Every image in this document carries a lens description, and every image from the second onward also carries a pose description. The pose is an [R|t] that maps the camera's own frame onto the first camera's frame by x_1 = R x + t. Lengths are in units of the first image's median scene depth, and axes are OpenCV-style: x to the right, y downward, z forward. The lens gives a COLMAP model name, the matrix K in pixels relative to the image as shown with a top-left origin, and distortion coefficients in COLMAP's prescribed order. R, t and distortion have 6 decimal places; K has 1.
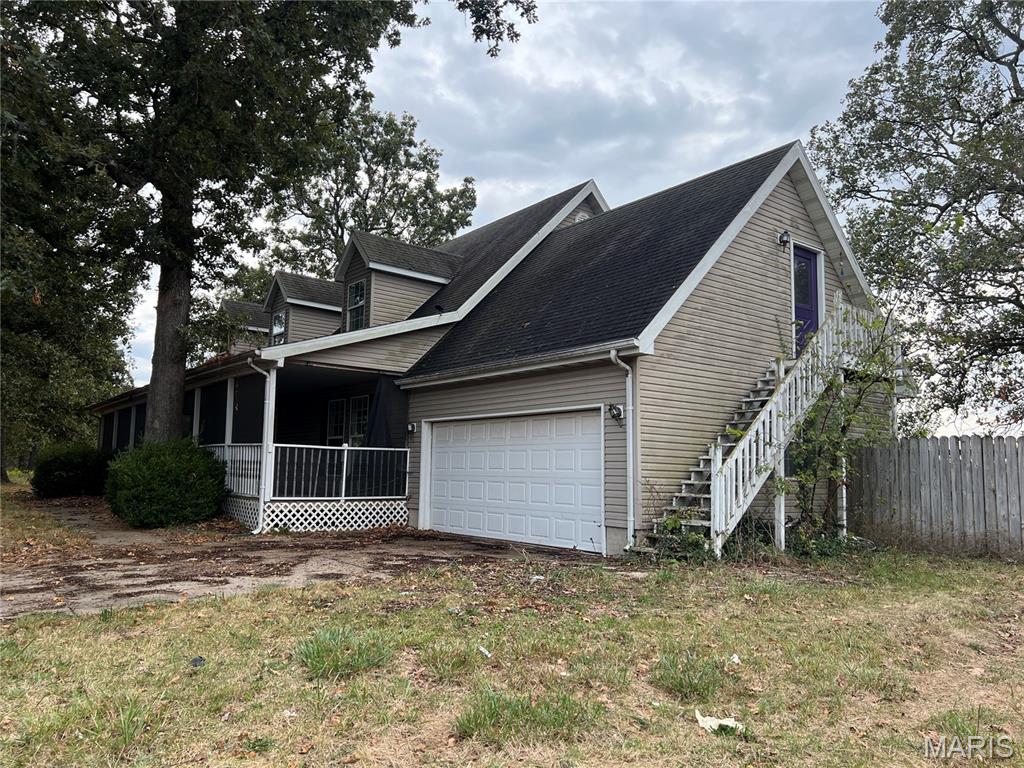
lens RADIAL K [[763.1, 0, 523.2], [0, 763.1, 386.5], [0, 0, 1]] dist [0.068312, -0.076240]
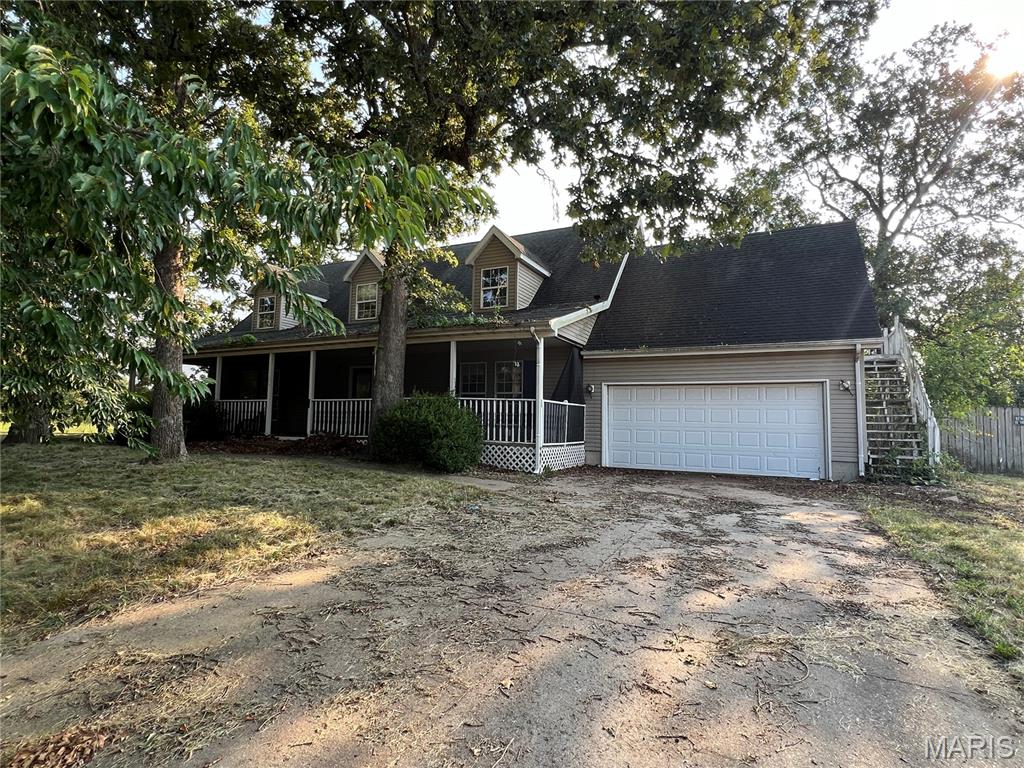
lens RADIAL K [[543.1, 0, 513.6], [0, 543.1, 386.8], [0, 0, 1]] dist [-0.002370, 0.004431]
pose [[0.901881, 0.031529, 0.430833, -0.710477], [-0.053806, 0.997765, 0.039616, 0.022704], [-0.428621, -0.058911, 0.901562, 0.245037]]
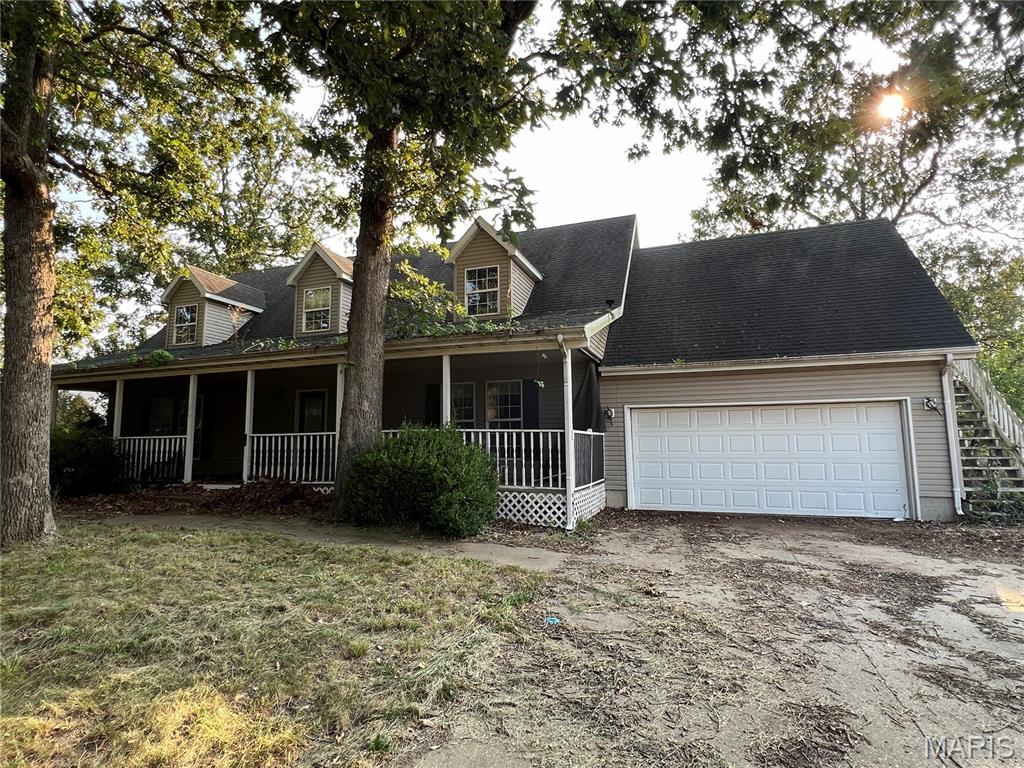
lens RADIAL K [[543.1, 0, 512.7], [0, 543.1, 385.2], [0, 0, 1]] dist [-0.002370, 0.004431]
pose [[0.845415, 0.035379, 0.532936, -0.709945], [-0.039207, 0.999223, -0.004138, 0.025712], [-0.532669, -0.017396, 0.846145, 0.474171]]
